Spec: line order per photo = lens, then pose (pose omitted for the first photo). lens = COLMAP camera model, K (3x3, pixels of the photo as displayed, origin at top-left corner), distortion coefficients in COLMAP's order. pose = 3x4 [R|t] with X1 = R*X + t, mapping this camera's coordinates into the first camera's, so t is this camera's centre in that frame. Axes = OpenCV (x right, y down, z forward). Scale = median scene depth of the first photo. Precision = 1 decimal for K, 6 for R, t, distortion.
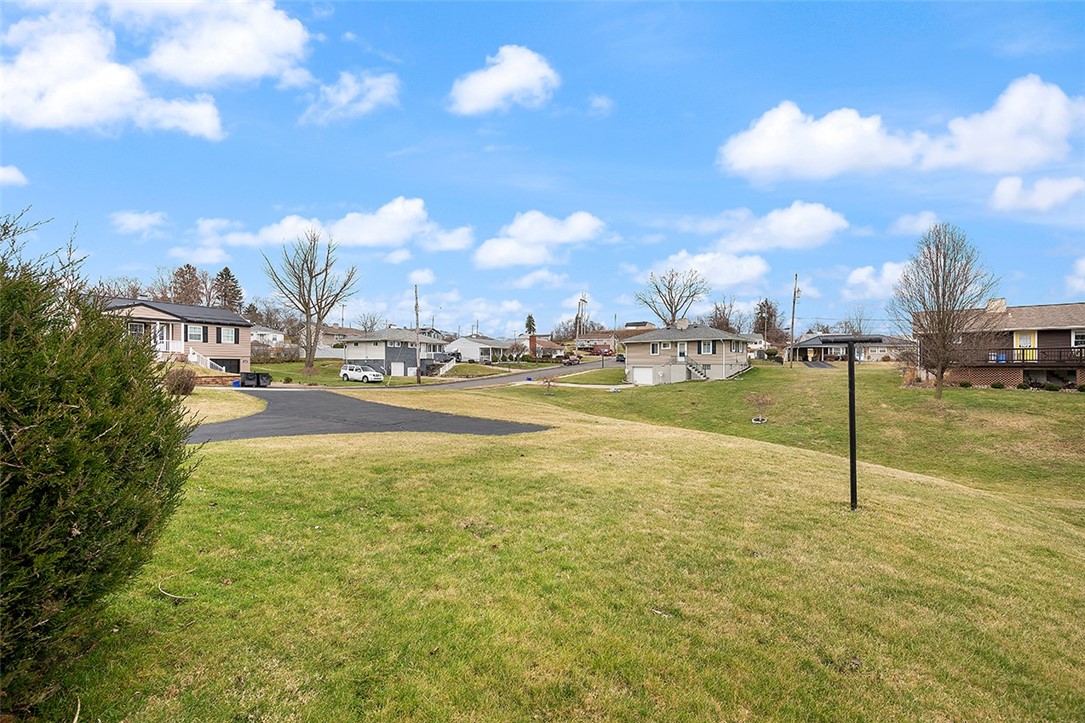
lens RADIAL K [[431.8, 0, 542.0], [0, 431.8, 357.8], [0, 0, 1]] dist [0.000722, -0.000210]
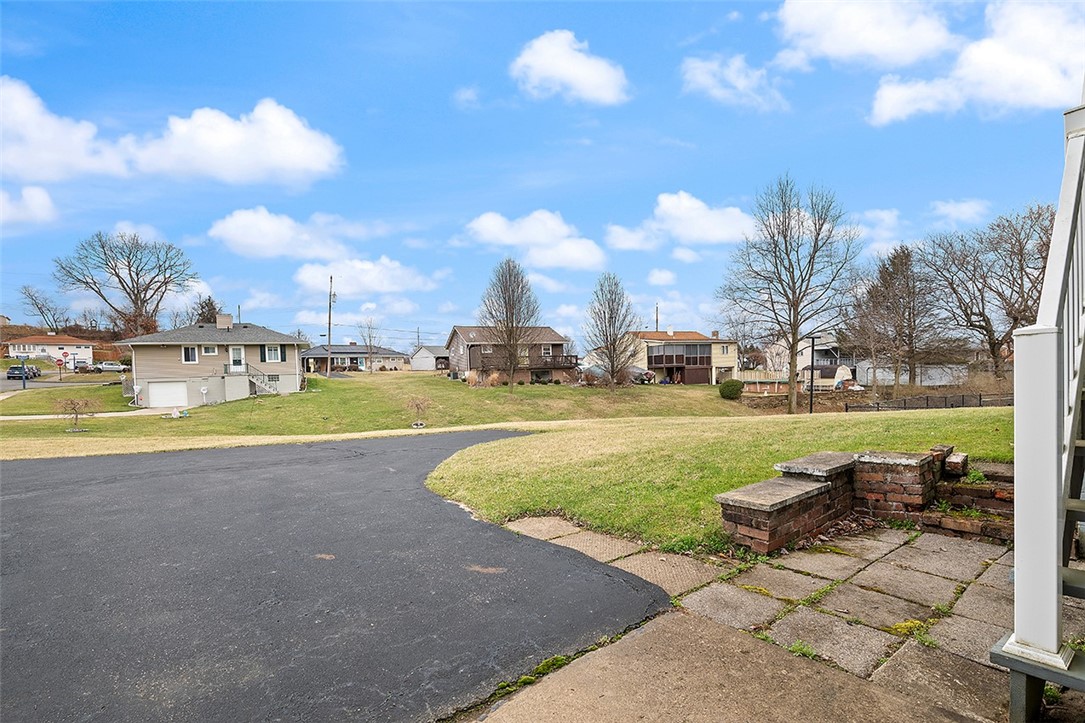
lens RADIAL K [[531.9, 0, 544.5], [0, 531.9, 364.6], [0, 0, 1]] dist [0.001228, 0.000067]
pose [[0.420153, -0.000455, 0.907453, -0.288028], [0.017061, 0.999827, -0.007398, 0.011700], [-0.907293, 0.018590, 0.420088, 0.132934]]
